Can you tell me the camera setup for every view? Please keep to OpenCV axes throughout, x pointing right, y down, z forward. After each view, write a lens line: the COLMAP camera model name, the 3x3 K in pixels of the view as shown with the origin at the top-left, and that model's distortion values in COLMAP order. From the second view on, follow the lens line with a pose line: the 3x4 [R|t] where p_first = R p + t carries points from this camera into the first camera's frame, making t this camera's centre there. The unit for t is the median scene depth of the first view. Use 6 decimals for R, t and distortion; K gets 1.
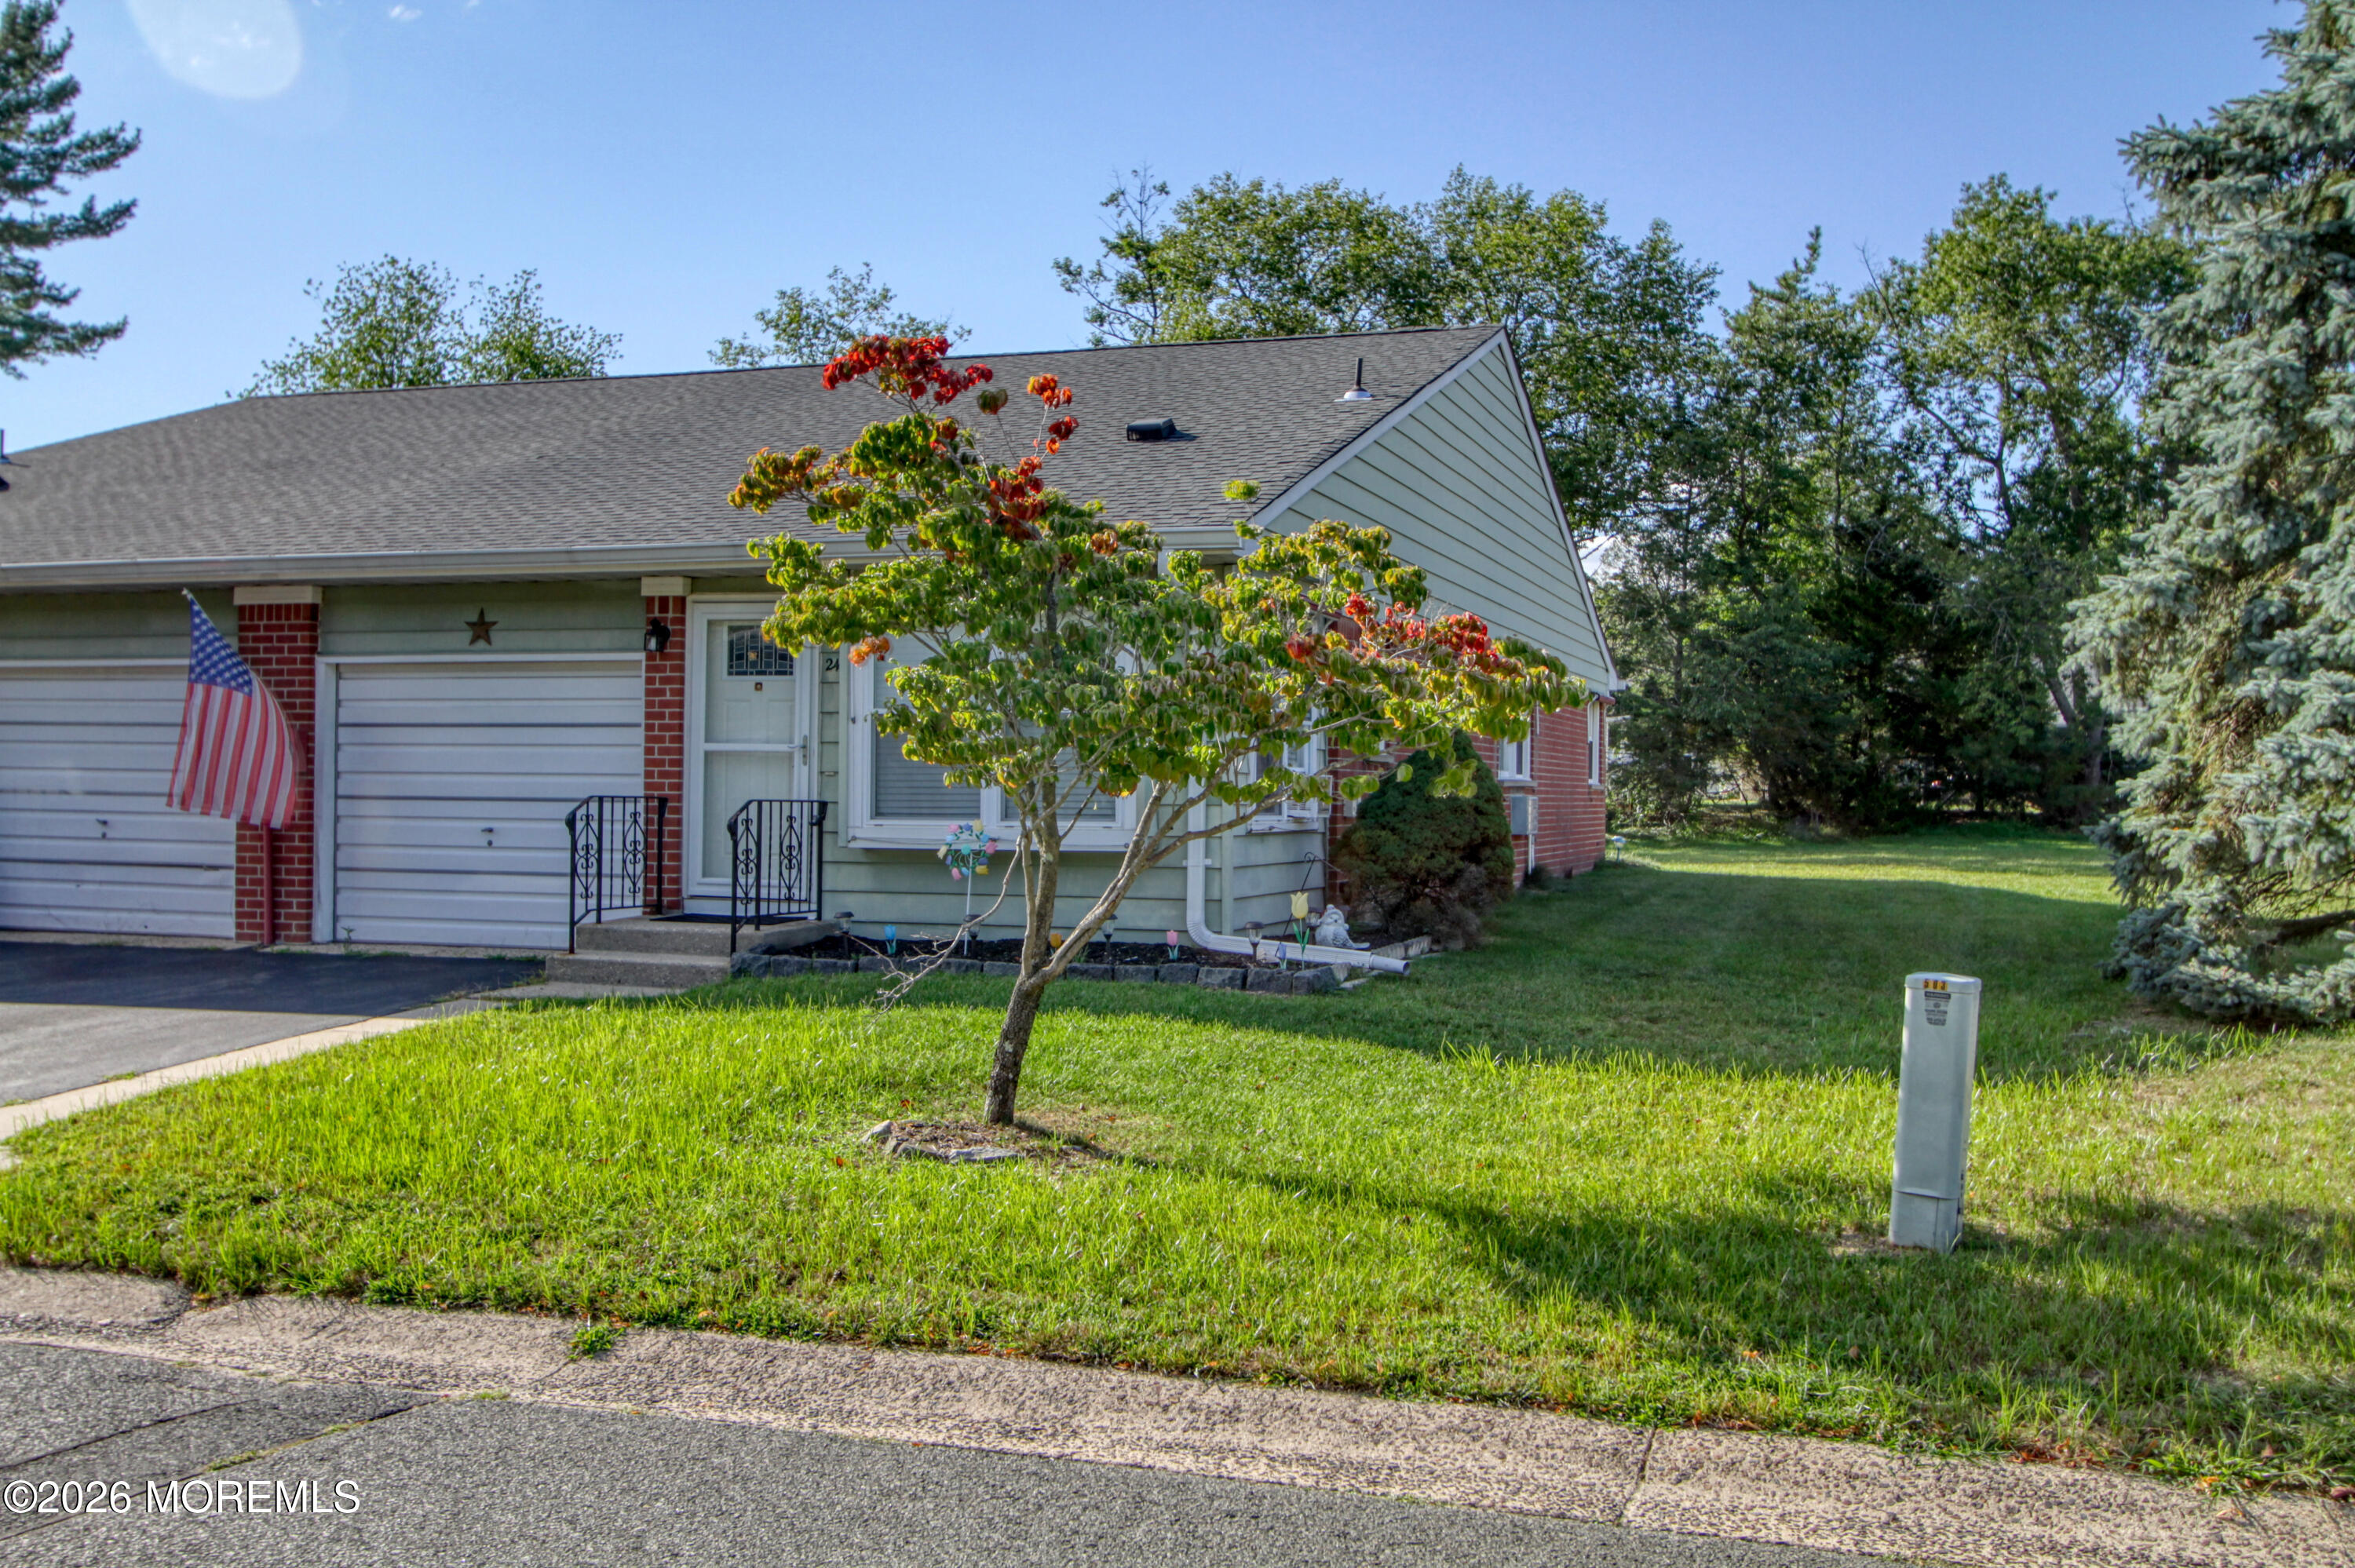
lens RADIAL K [[2170.9, 0, 1177.5], [0, 2170.9, 784.0], [0, 0, 1]] dist [-0.044799, 0.143251]
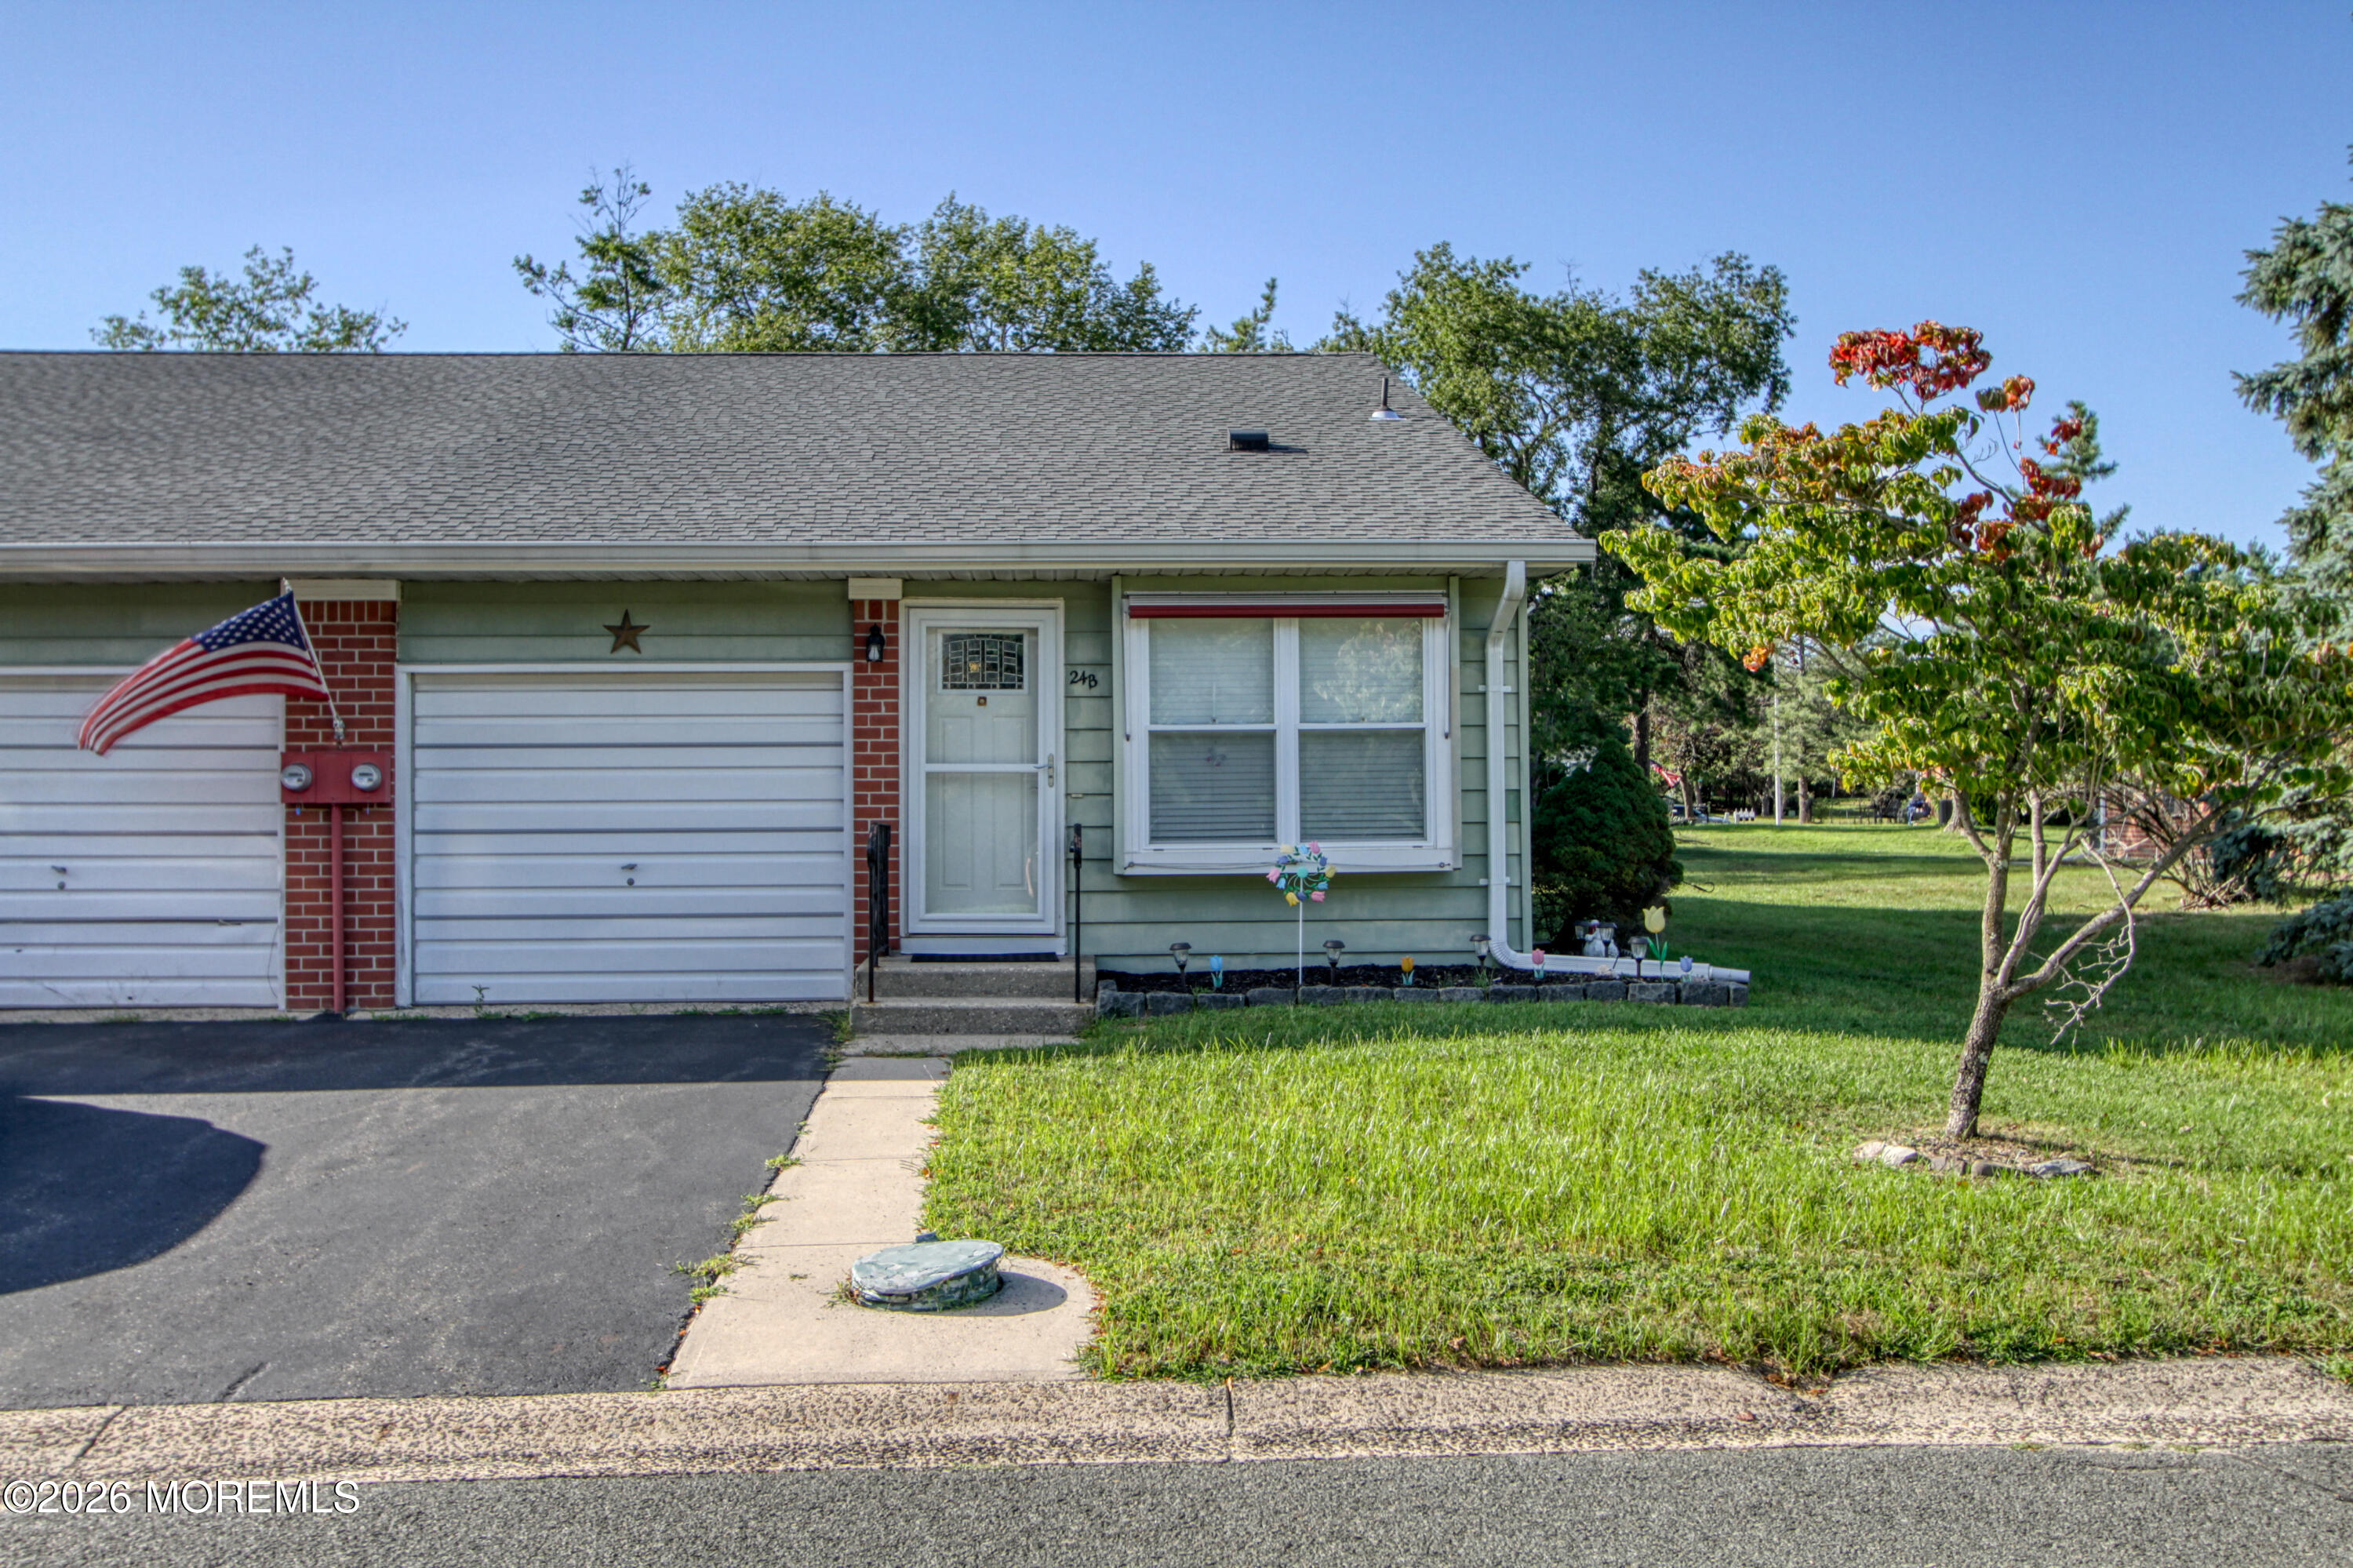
lens RADIAL K [[2169.4, 0, 1176.5], [0, 2169.4, 784.0], [0, 0, 1]] dist [-0.044799, 0.143251]
pose [[0.937361, -0.009443, 0.348233, -0.403544], [0.014700, 0.999814, -0.012459, 0.002119], [-0.348050, 0.016797, 0.937325, 0.111402]]
